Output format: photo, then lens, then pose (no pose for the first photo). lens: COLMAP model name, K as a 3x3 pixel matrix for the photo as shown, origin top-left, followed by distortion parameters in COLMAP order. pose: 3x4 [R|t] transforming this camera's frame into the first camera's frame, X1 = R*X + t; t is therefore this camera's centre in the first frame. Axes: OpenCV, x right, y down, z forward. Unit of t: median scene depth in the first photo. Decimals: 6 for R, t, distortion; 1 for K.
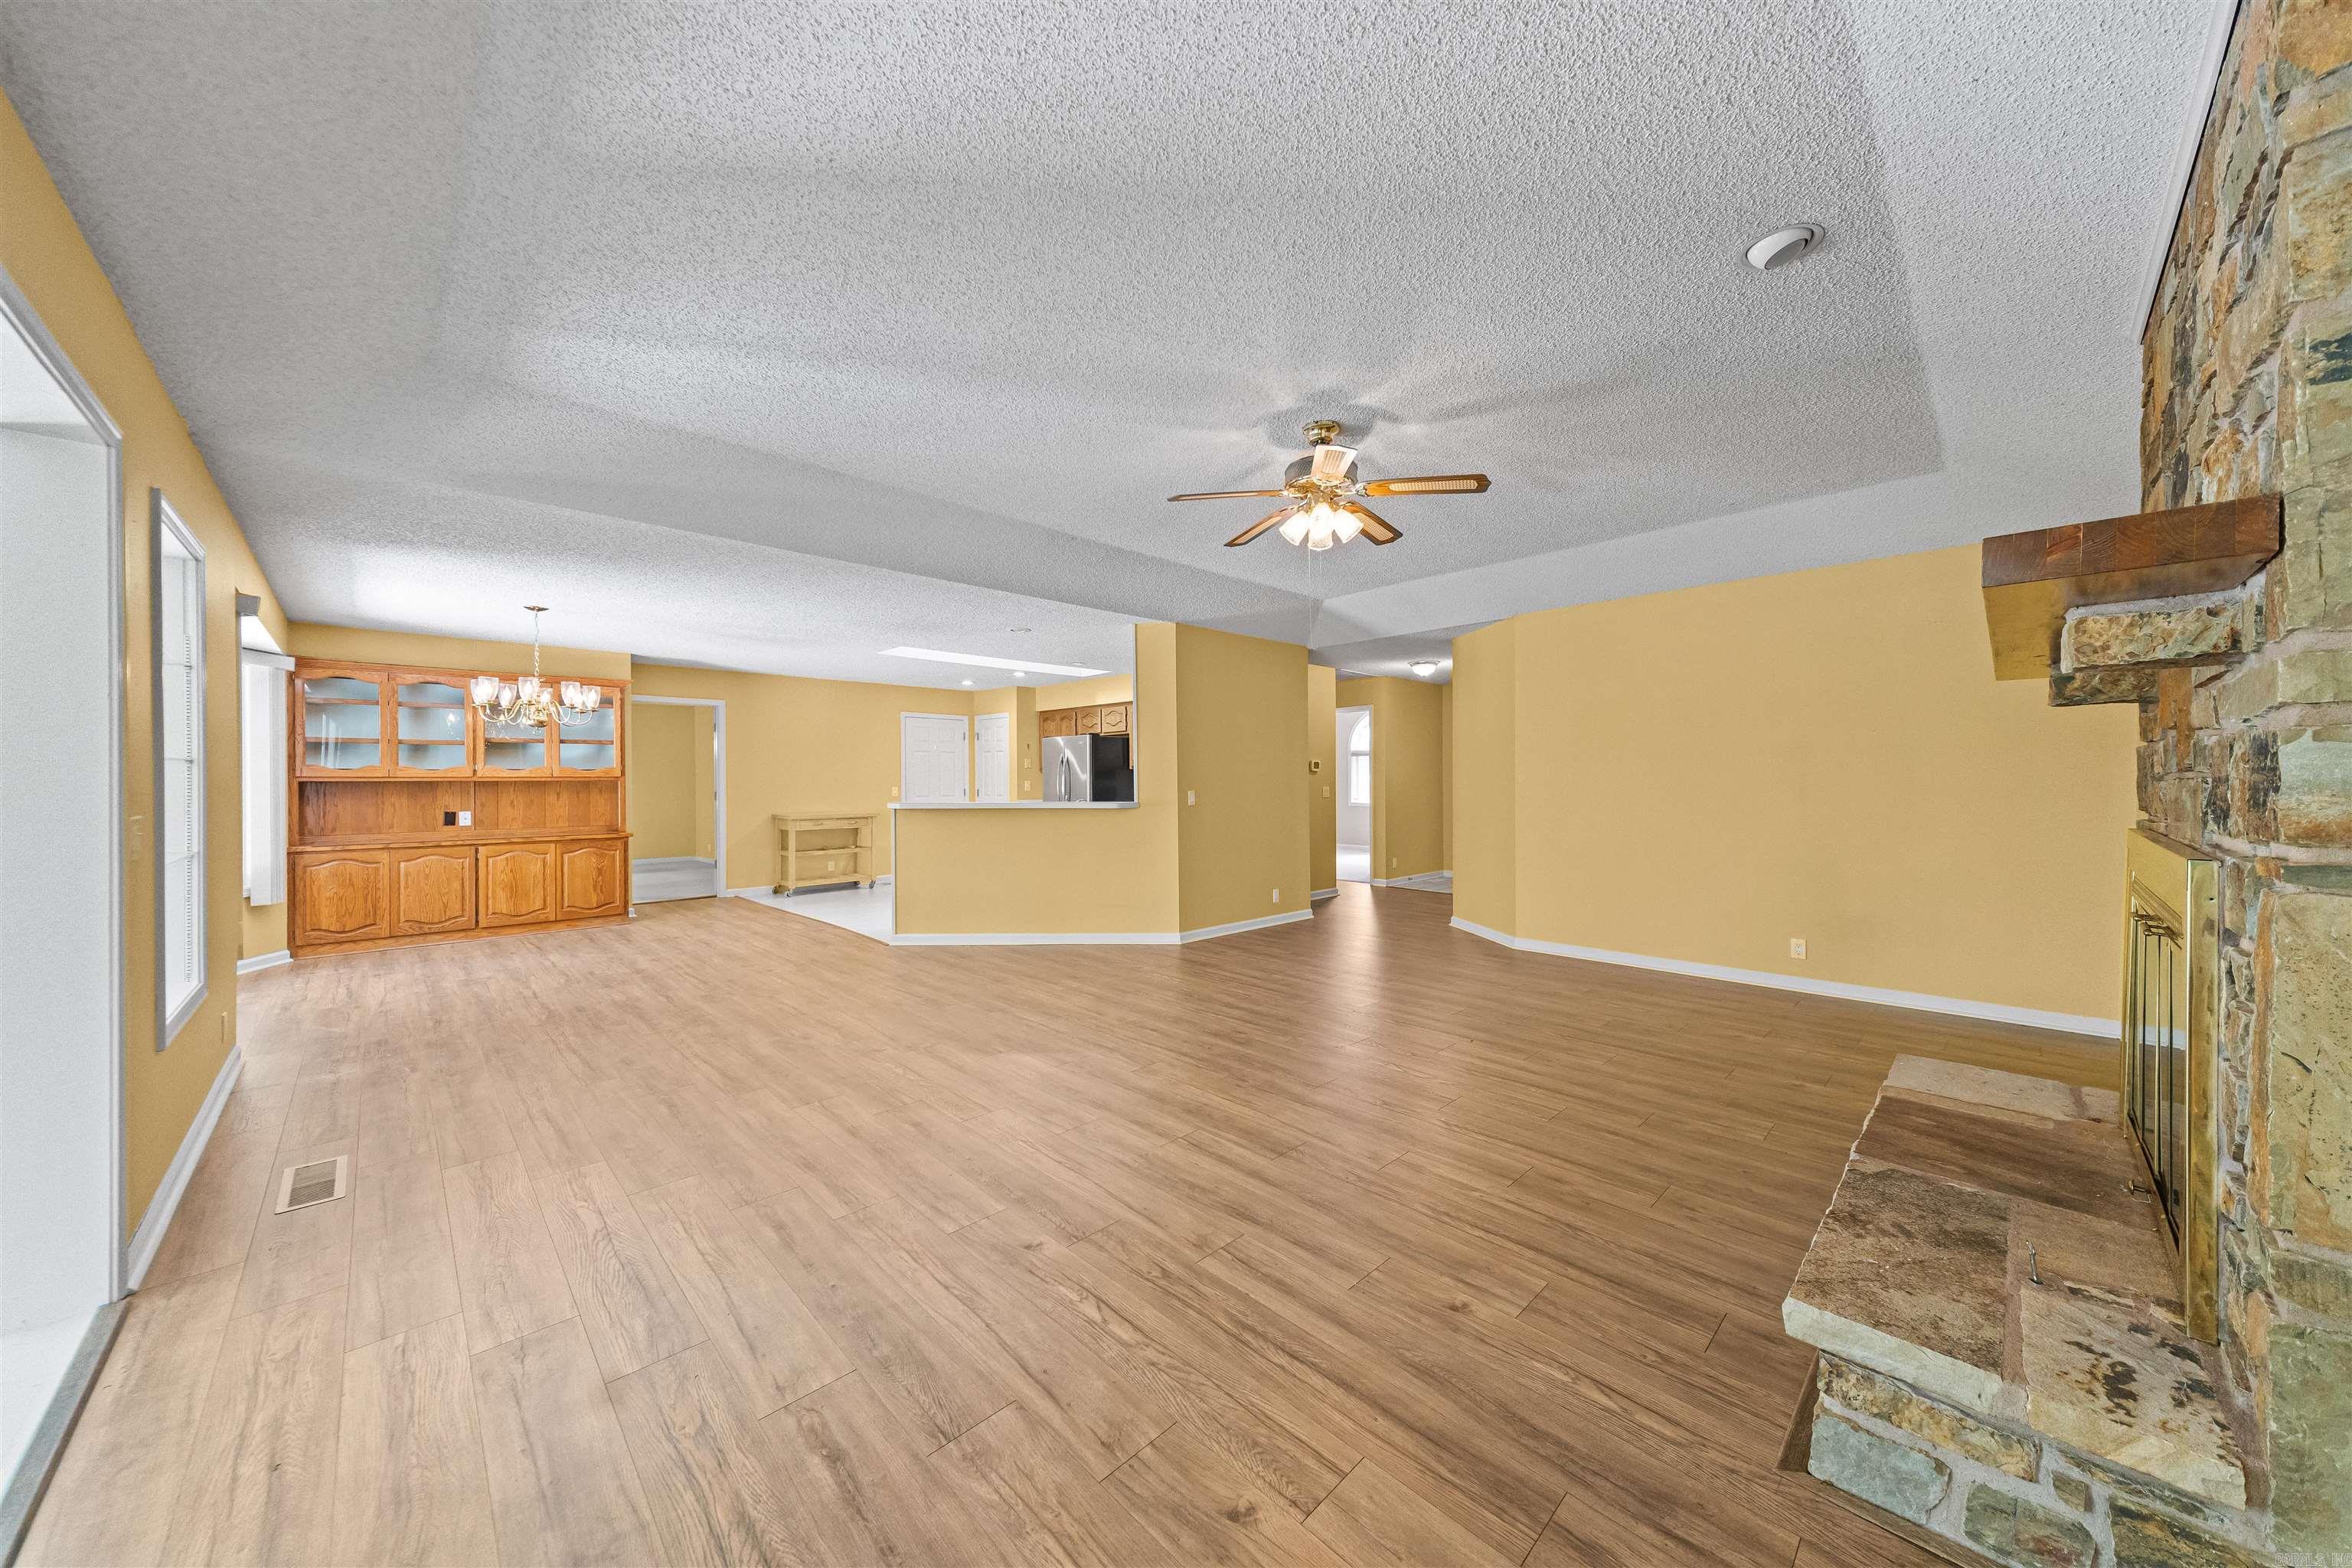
lens RADIAL K [[807.9, 0, 1177.8], [0, 807.9, 786.7], [0, 0, 1]] dist [0.026308, -0.005399]
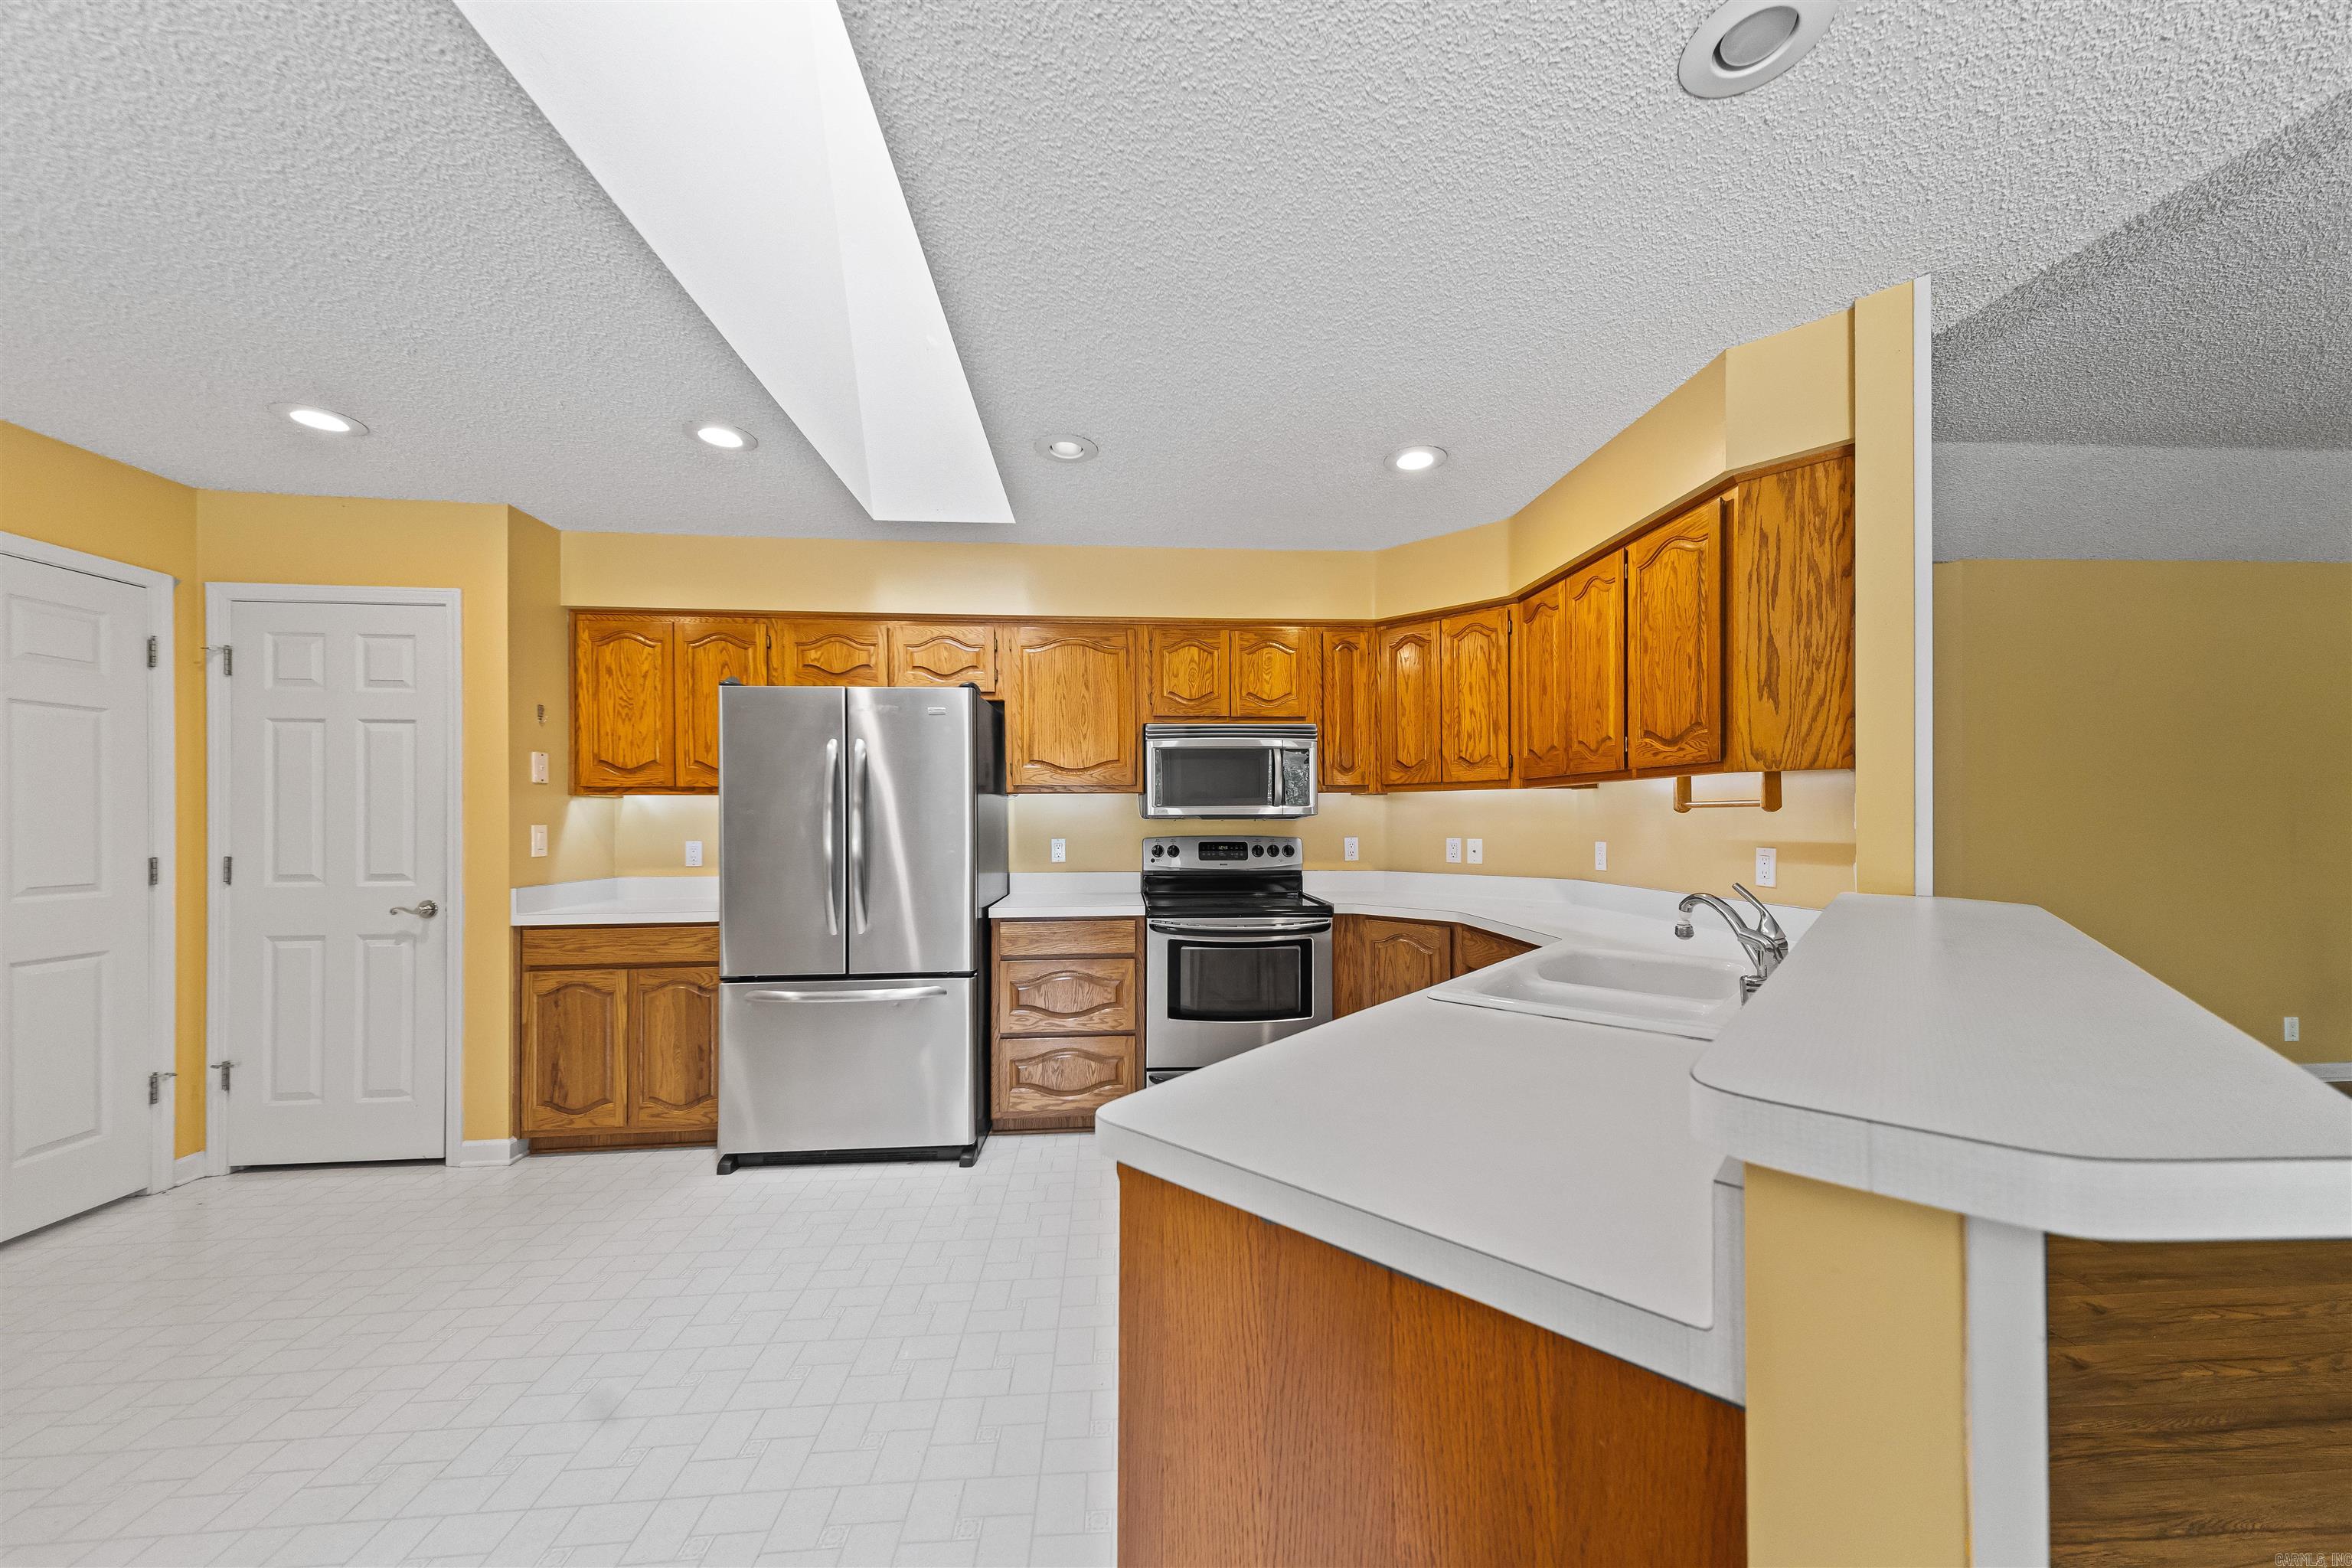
lens RADIAL K [[807.9, 0, 1189.5], [0, 807.9, 820.7], [0, 0, 1]] dist [0.026308, -0.005399]
pose [[0.641131, 0.004032, 0.767421, -0.731437], [0.006973, 0.999914, -0.011080, -0.007897], [-0.767400, 0.012455, 0.641048, 1.661583]]
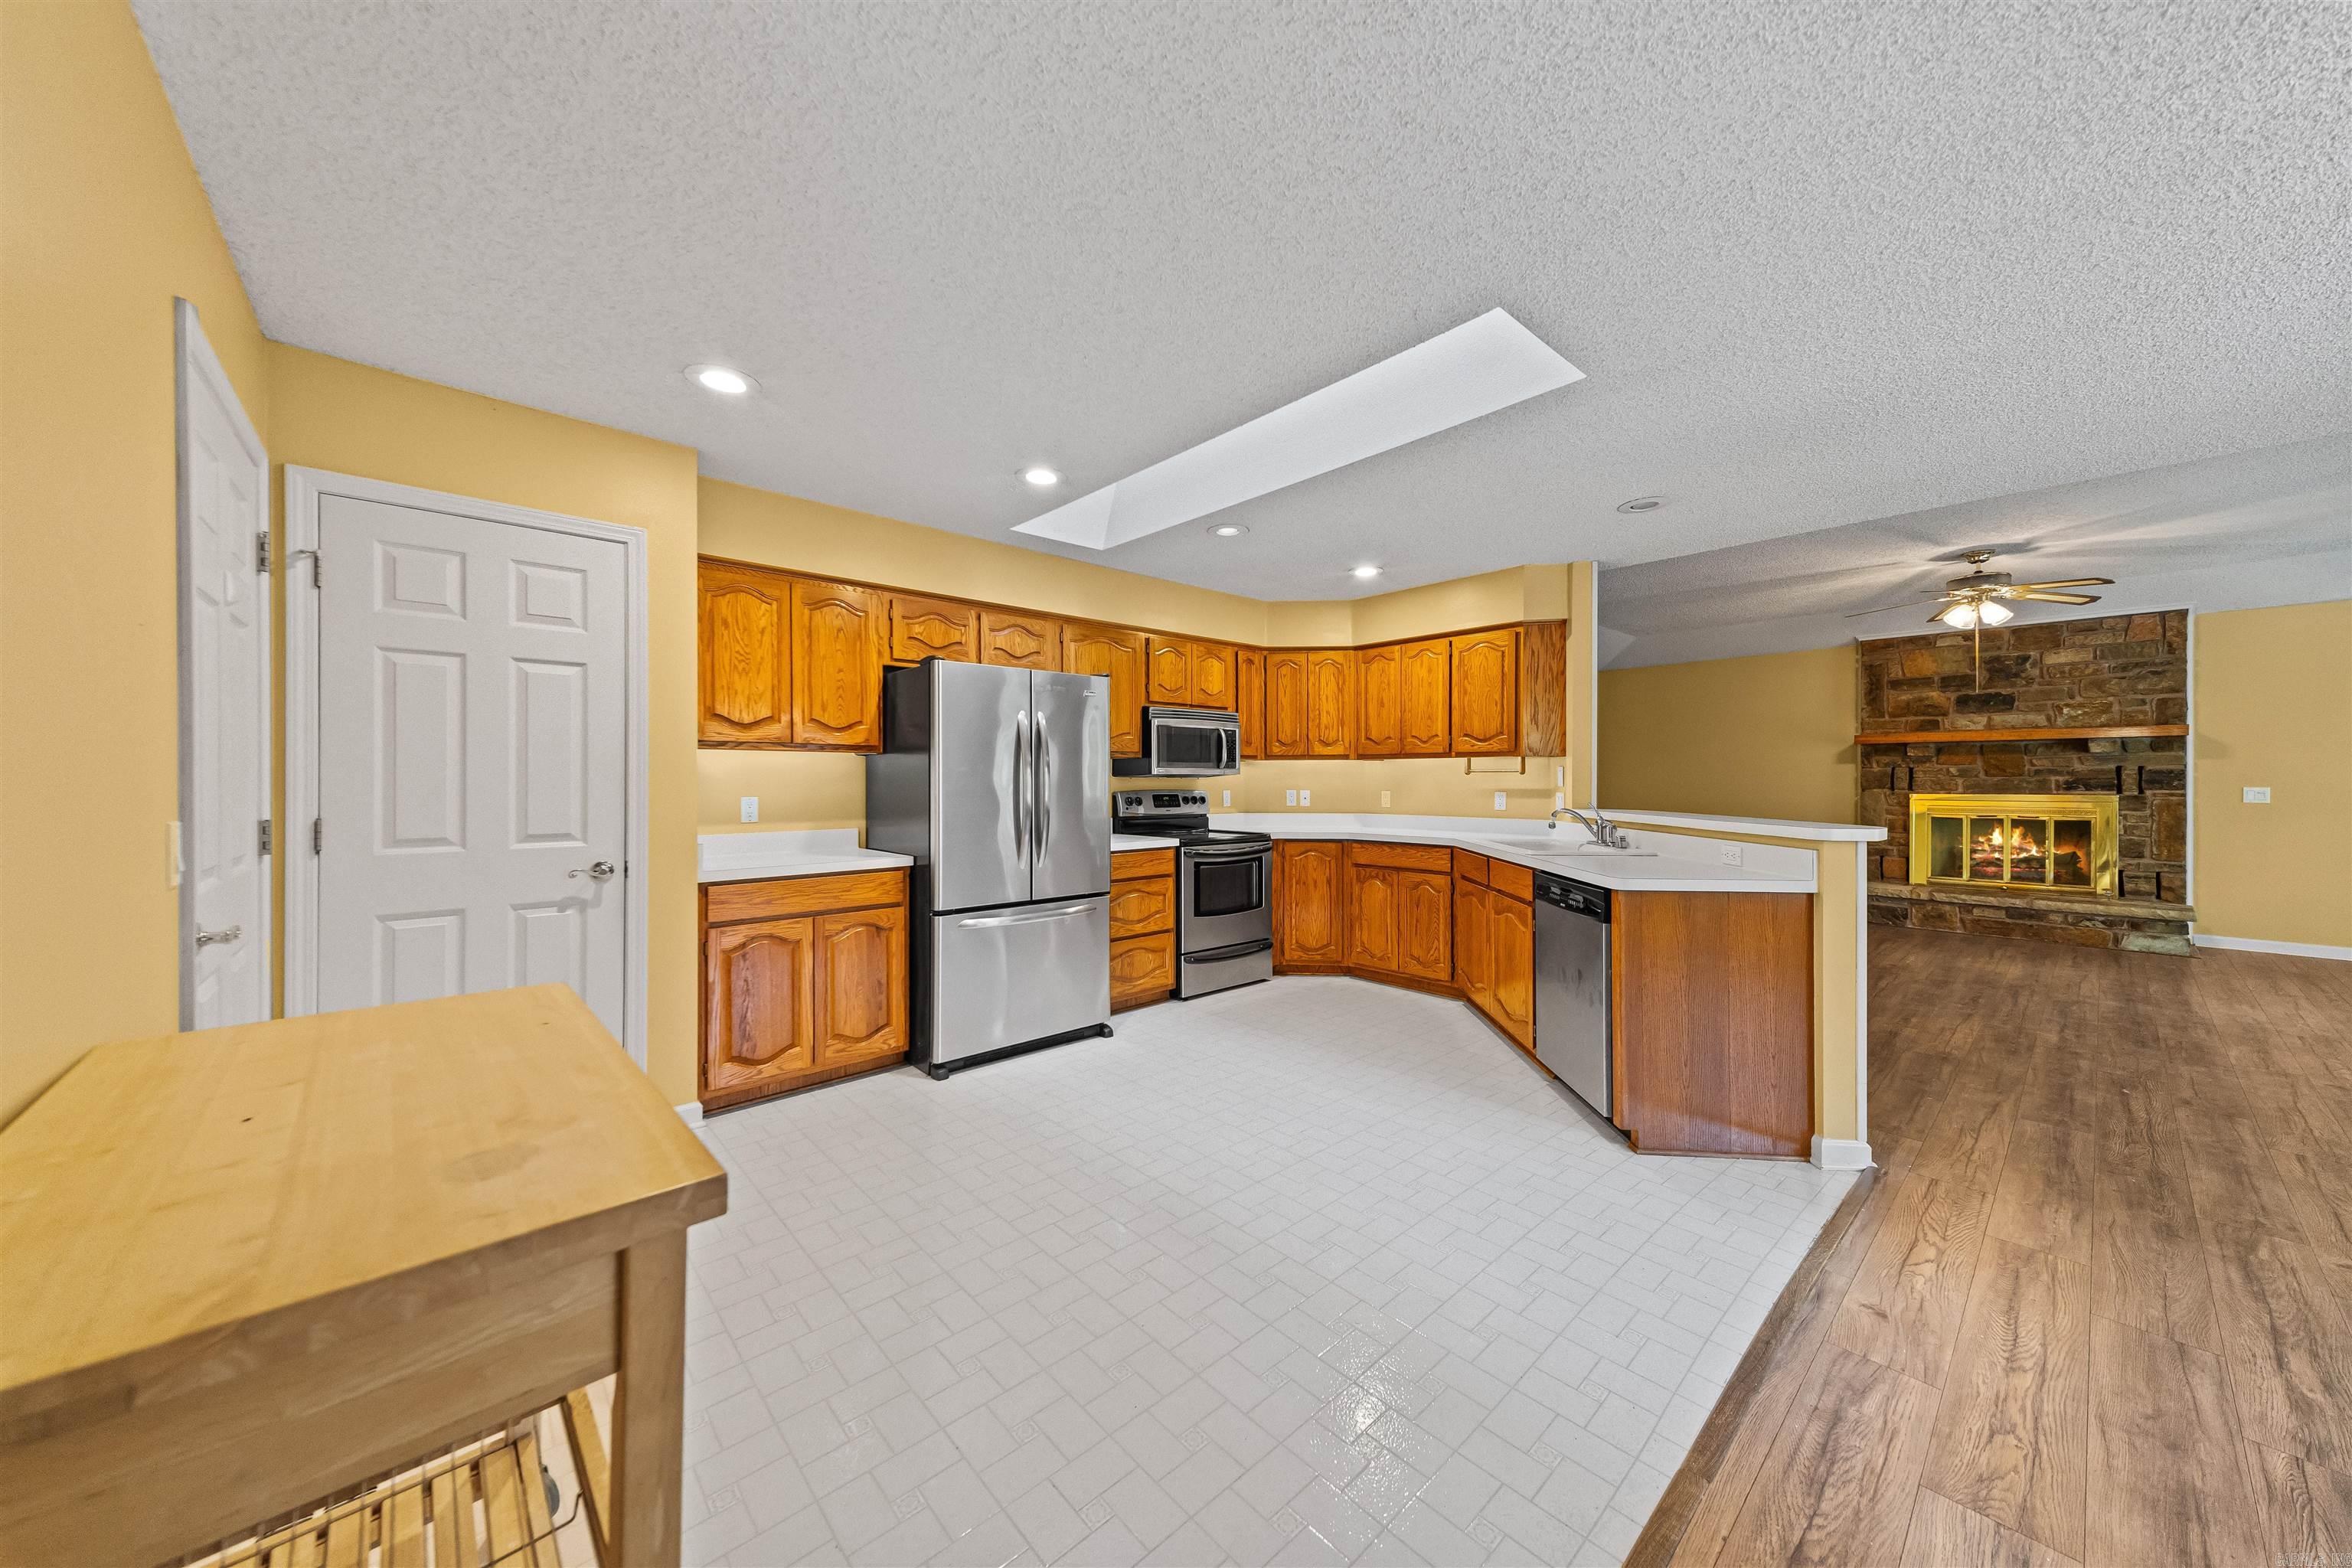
lens RADIAL K [[807.9, 0, 1175.3], [0, 807.9, 780.7], [0, 0, 1]] dist [0.026308, -0.005399]
pose [[0.039603, 0.004811, 0.999204, -1.296394], [0.010083, 0.999936, -0.005214, -0.007541], [-0.999165, 0.010282, 0.039552, 2.197868]]
